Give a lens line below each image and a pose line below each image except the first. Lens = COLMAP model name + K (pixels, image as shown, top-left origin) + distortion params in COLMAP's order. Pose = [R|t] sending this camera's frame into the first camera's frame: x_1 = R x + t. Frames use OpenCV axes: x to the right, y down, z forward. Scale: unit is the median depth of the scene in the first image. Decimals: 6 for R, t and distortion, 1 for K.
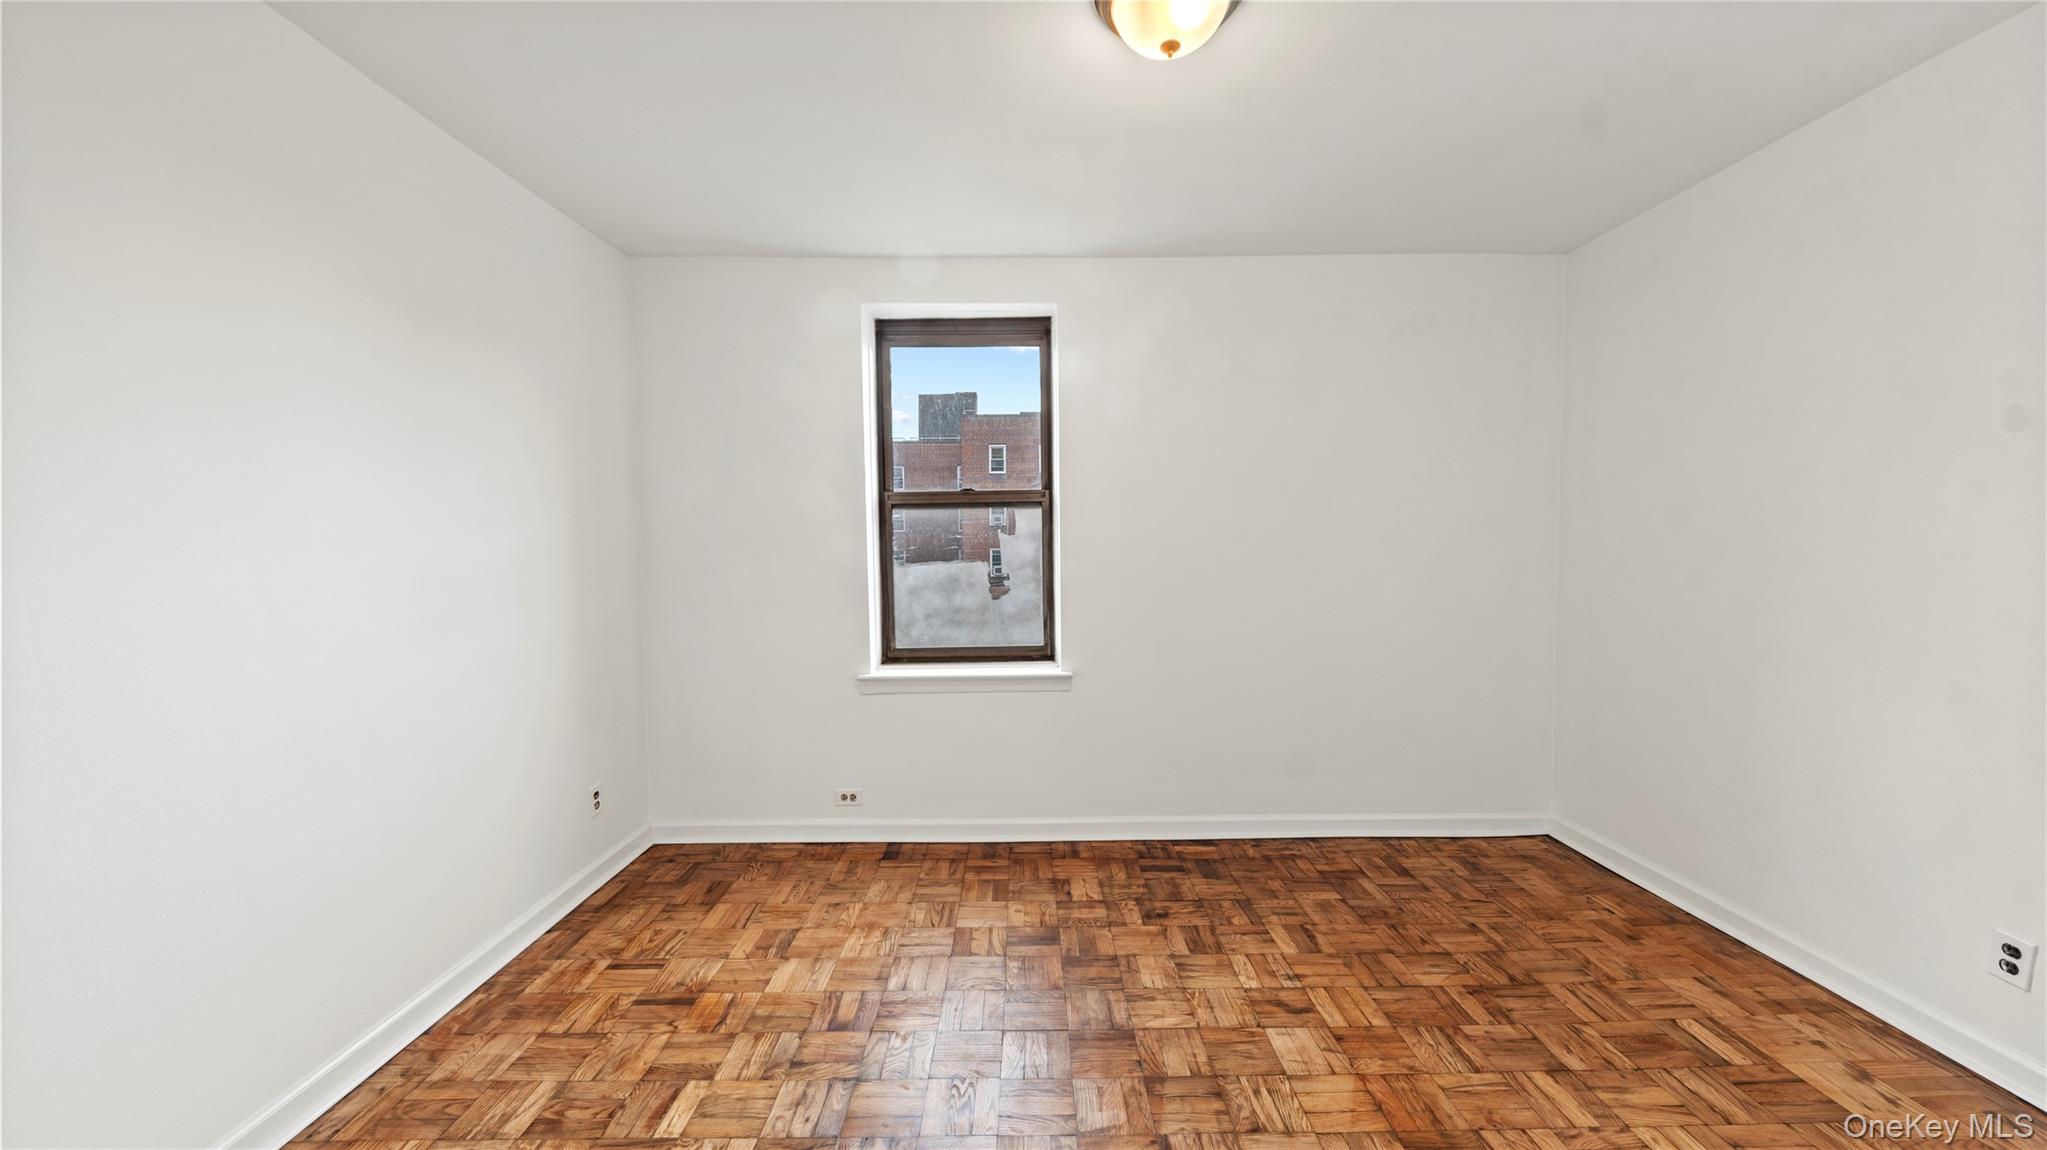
lens RADIAL K [[731.3, 0, 1030.5], [0, 731.3, 573.7], [0, 0, 1]] dist [-0.001199, -0.000783]
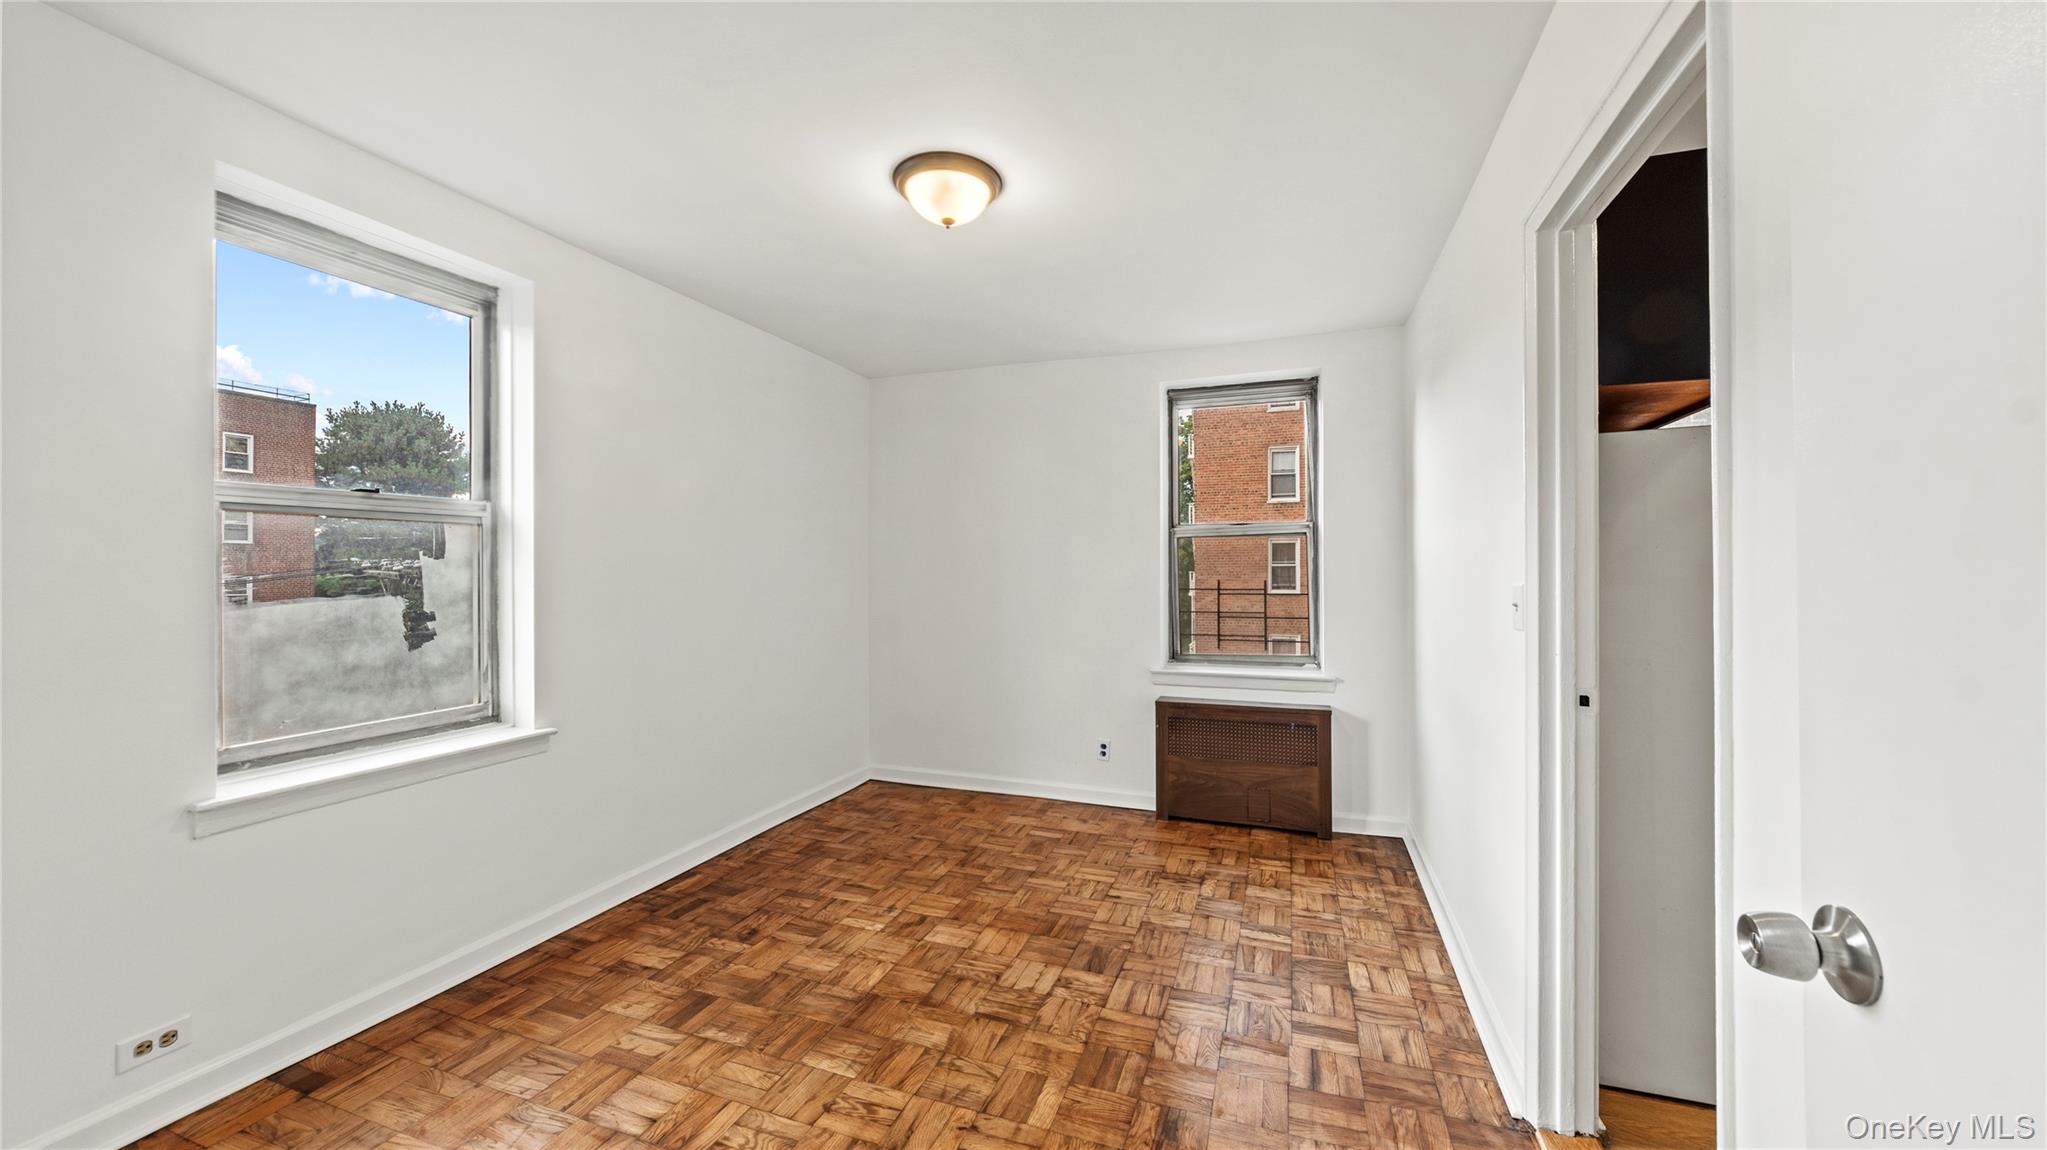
lens RADIAL K [[731.3, 0, 1030.5], [0, 731.3, 573.7], [0, 0, 1]] dist [-0.001199, -0.000783]
pose [[0.353412, 0.003514, 0.935461, -0.605727], [0.038687, 0.999083, -0.018369, -0.001737], [-0.934667, 0.042682, 0.352952, 0.236441]]
